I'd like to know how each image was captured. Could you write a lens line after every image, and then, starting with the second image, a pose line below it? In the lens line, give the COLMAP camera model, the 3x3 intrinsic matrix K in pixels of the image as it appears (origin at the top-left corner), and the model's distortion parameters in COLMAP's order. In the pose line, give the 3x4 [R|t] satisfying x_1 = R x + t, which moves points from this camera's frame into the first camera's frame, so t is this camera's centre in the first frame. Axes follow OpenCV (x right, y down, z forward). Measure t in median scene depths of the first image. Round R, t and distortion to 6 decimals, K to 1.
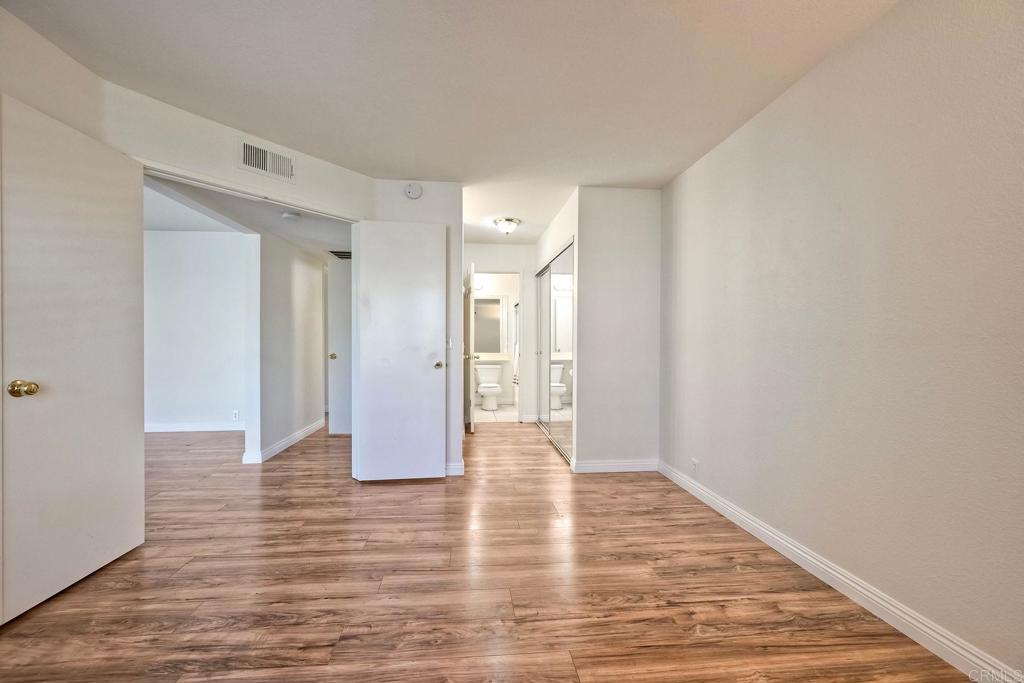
lens RADIAL K [[407.7, 0, 513.8], [0, 407.7, 341.8], [0, 0, 1]] dist [-0.001496, 0.000227]
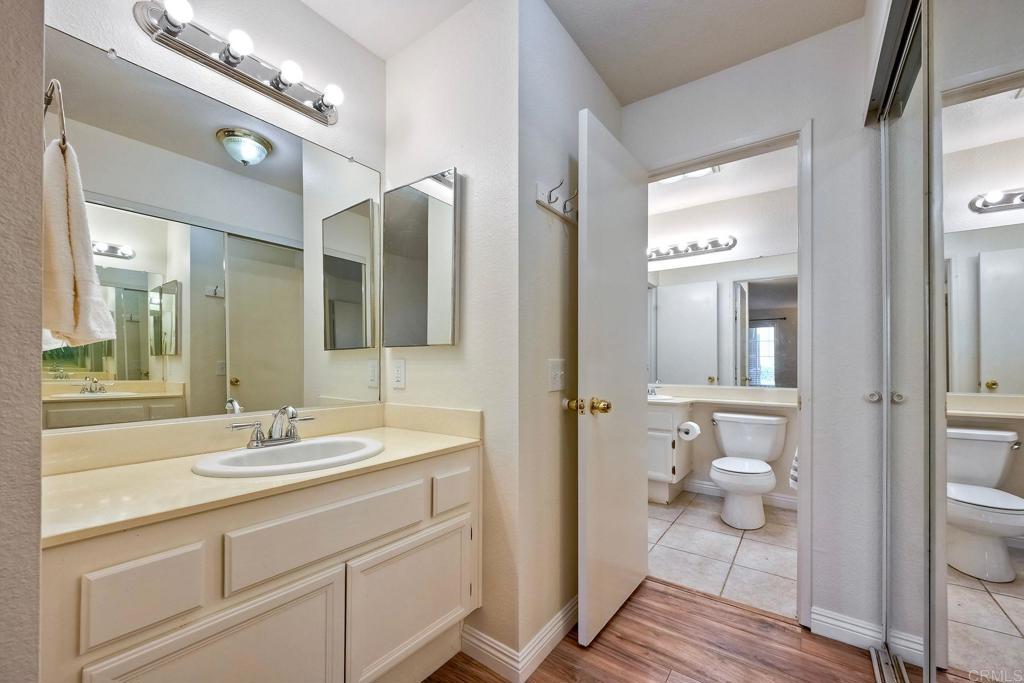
lens RADIAL K [[407.7, 0, 504.0], [0, 407.7, 363.8], [0, 0, 1]] dist [-0.001496, 0.000227]
pose [[0.725730, -0.008102, -0.687932, 0.053465], [0.003446, 0.999961, -0.008141, 0.004760], [0.687971, 0.003538, 0.725730, 0.524195]]
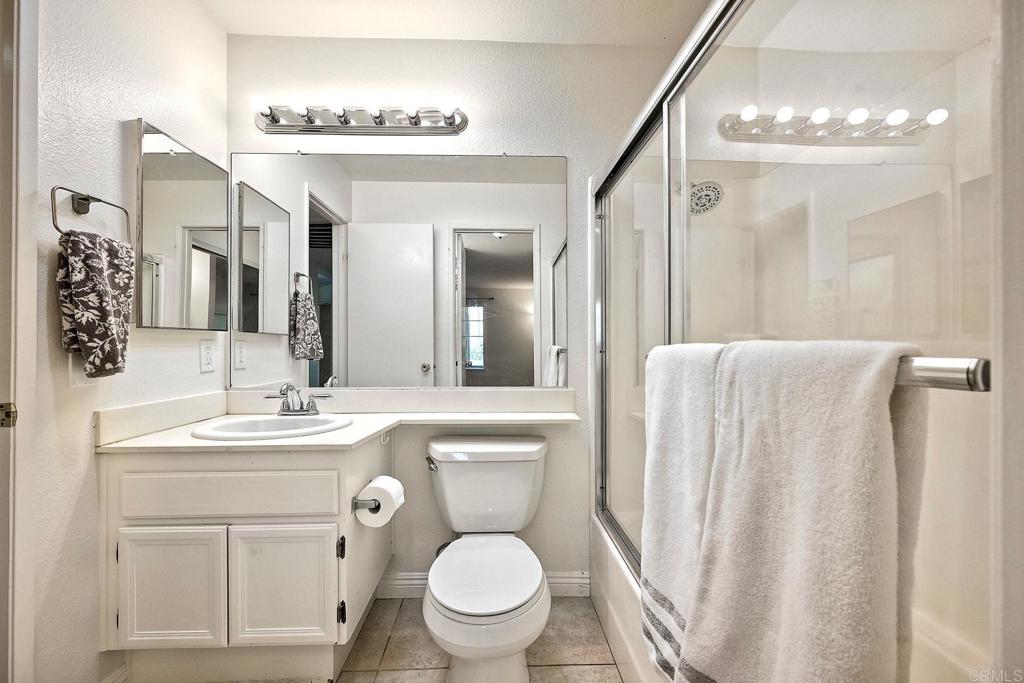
lens RADIAL K [[407.7, 0, 512.9], [0, 407.7, 340.5], [0, 0, 1]] dist [-0.001496, 0.000227]
pose [[0.996877, -0.011554, -0.078114, -0.030346], [0.010887, 0.999901, -0.008958, 0.000265], [0.078210, 0.008080, 0.996904, 0.807204]]
